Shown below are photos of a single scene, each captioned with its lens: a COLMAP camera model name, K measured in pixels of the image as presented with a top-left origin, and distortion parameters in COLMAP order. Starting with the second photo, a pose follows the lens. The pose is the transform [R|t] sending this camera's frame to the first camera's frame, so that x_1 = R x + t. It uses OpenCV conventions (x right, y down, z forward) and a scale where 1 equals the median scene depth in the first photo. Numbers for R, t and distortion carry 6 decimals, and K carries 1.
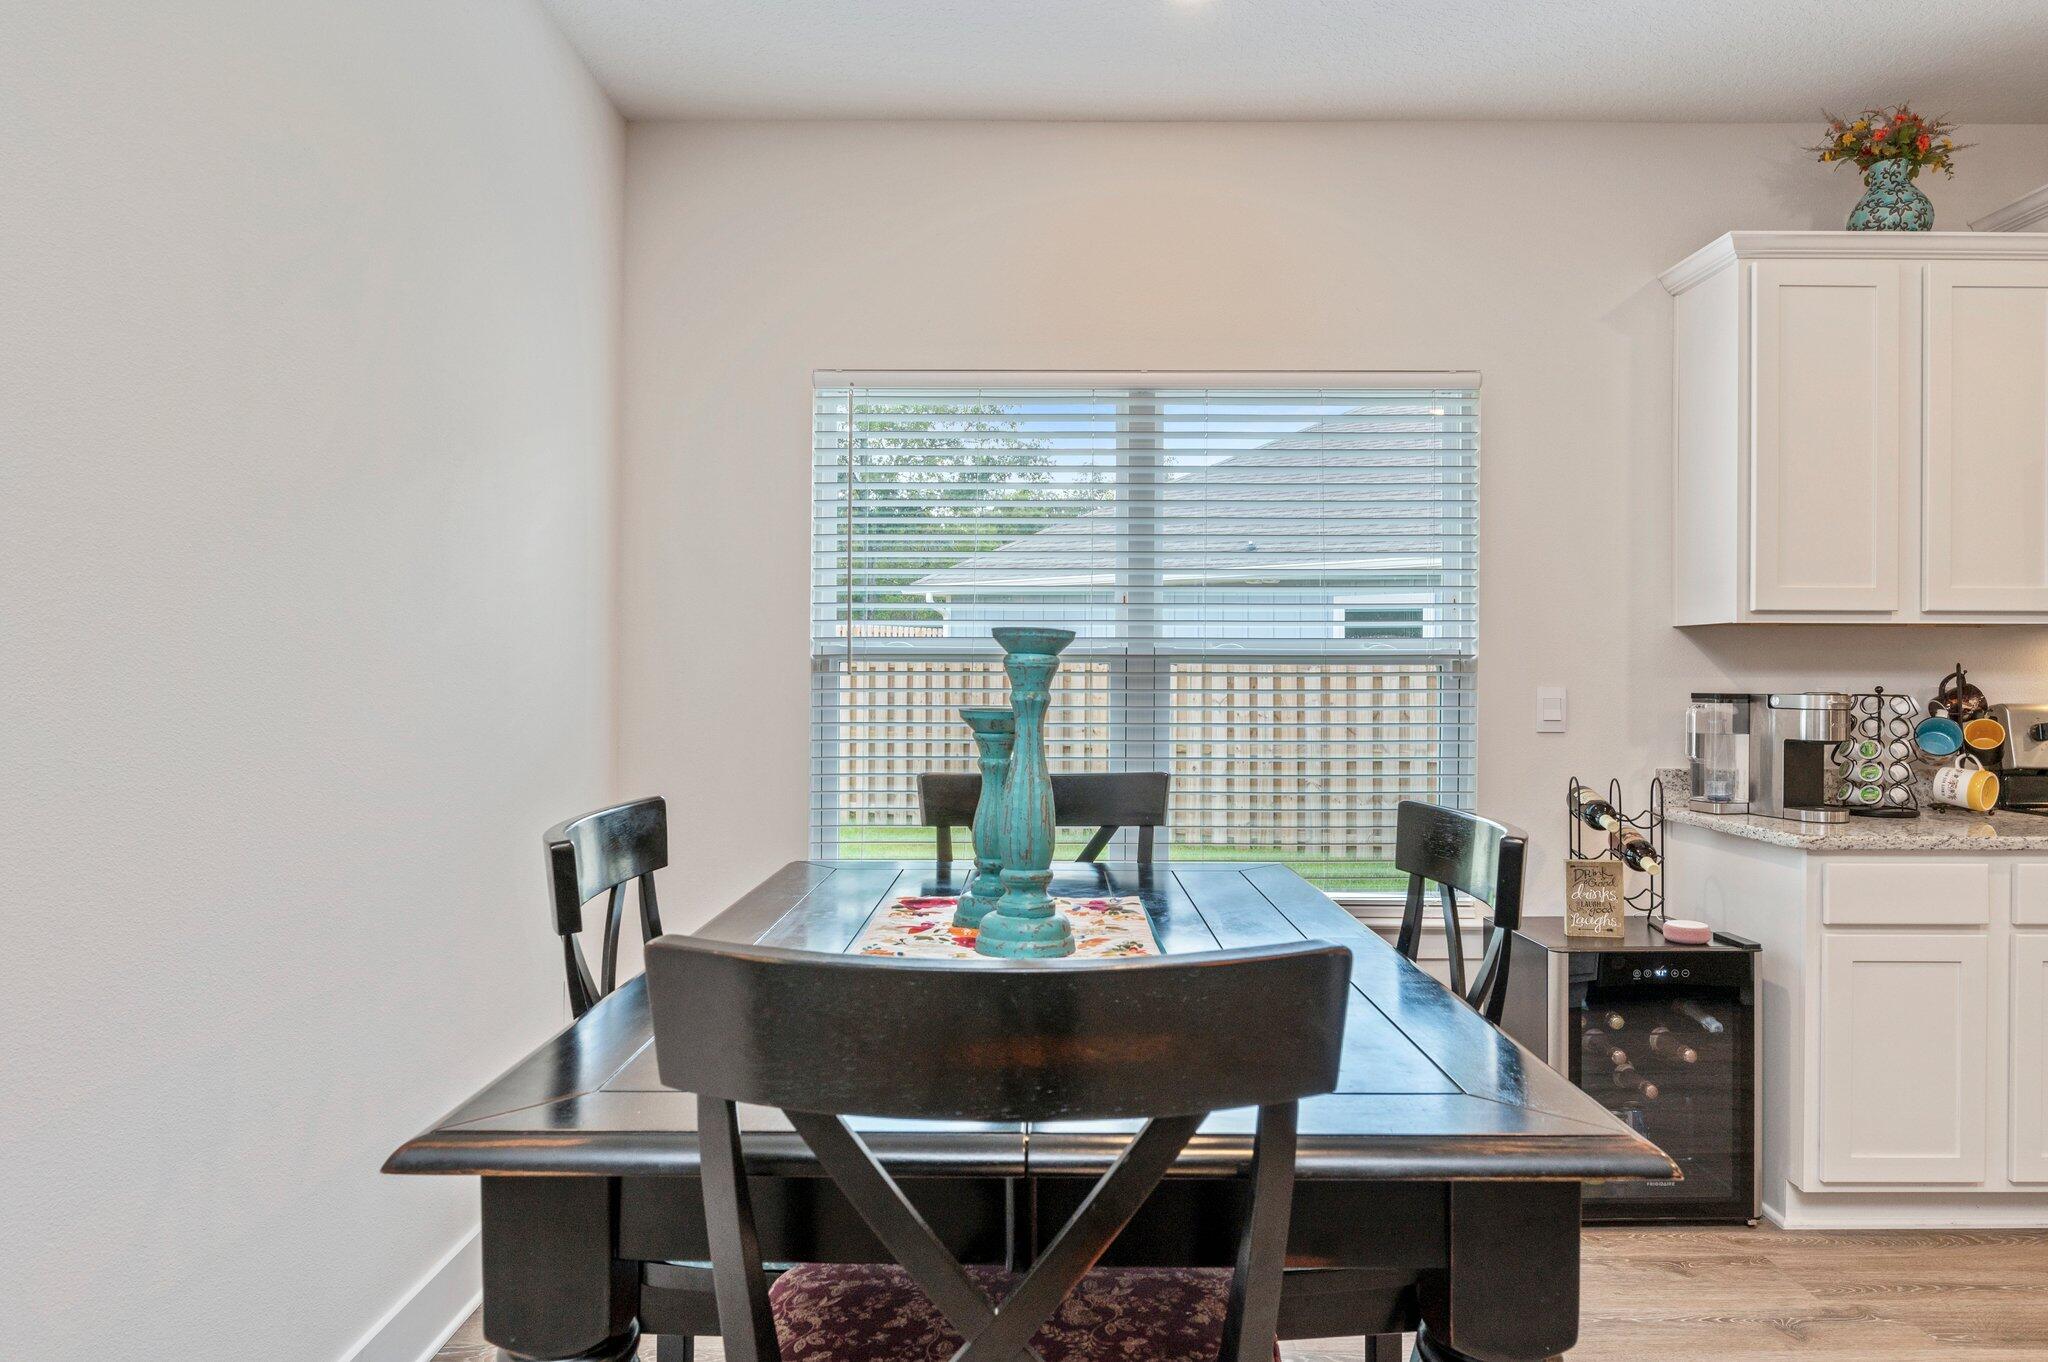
lens RADIAL K [[1248.7, 0, 1024.0], [0, 1248.7, 681.0], [0, 0, 1]] dist [-0.007060, -0.002146]
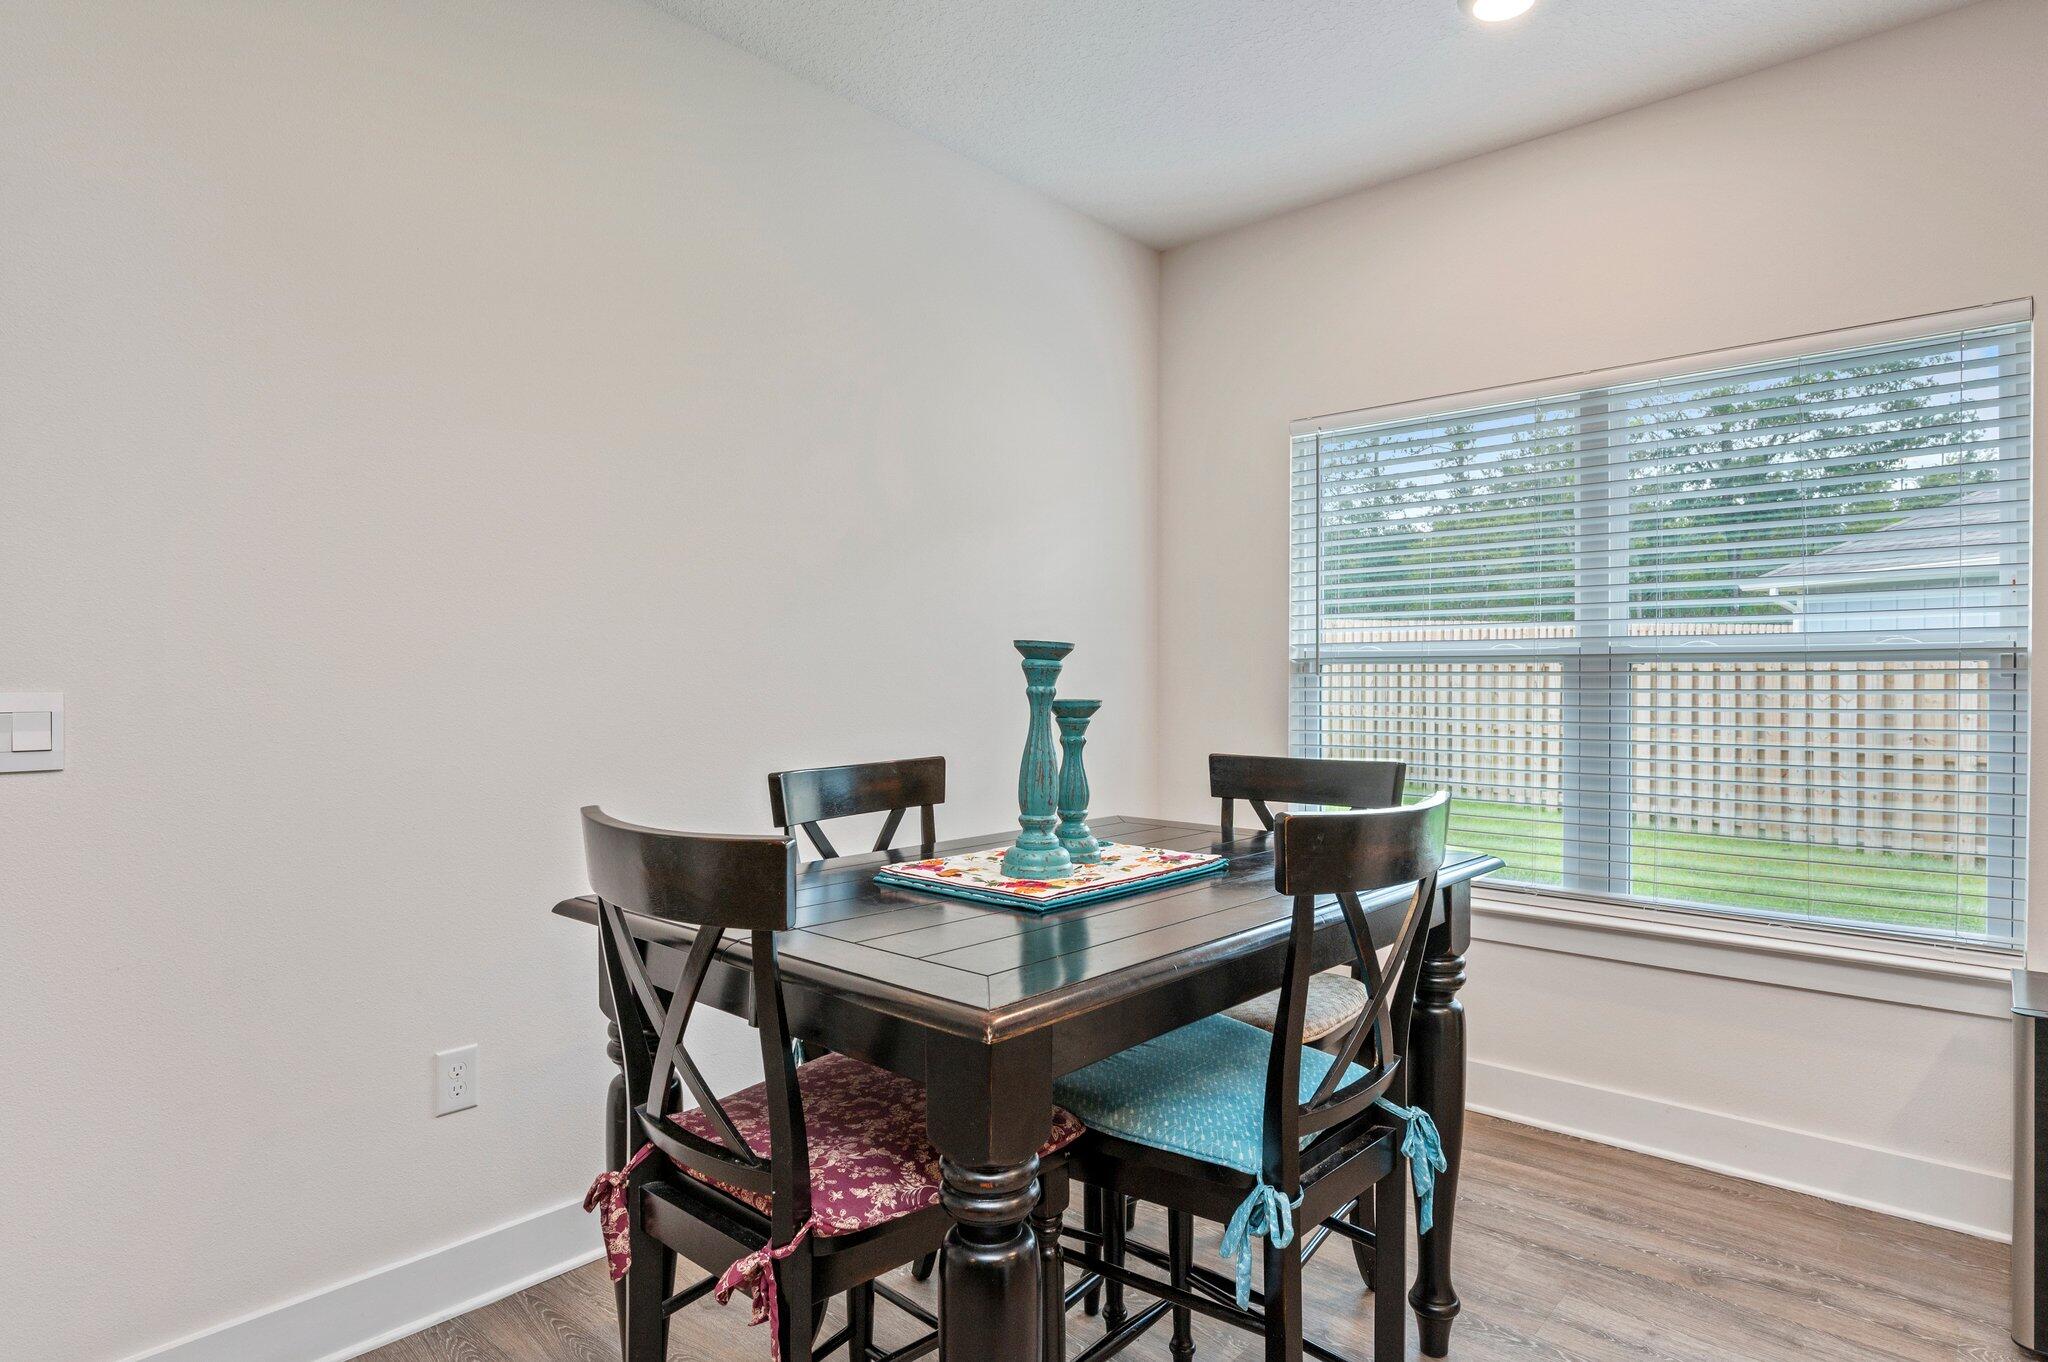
lens RADIAL K [[1131.7, 0, 1025.9], [0, 1131.7, 642.1], [0, 0, 1]] dist [0.018801, -0.000340]
pose [[0.752486, -0.024152, -0.658165, 0.119363], [0.000925, 0.999365, -0.035616, 0.000508], [0.658607, 0.026192, 0.752031, 0.005963]]
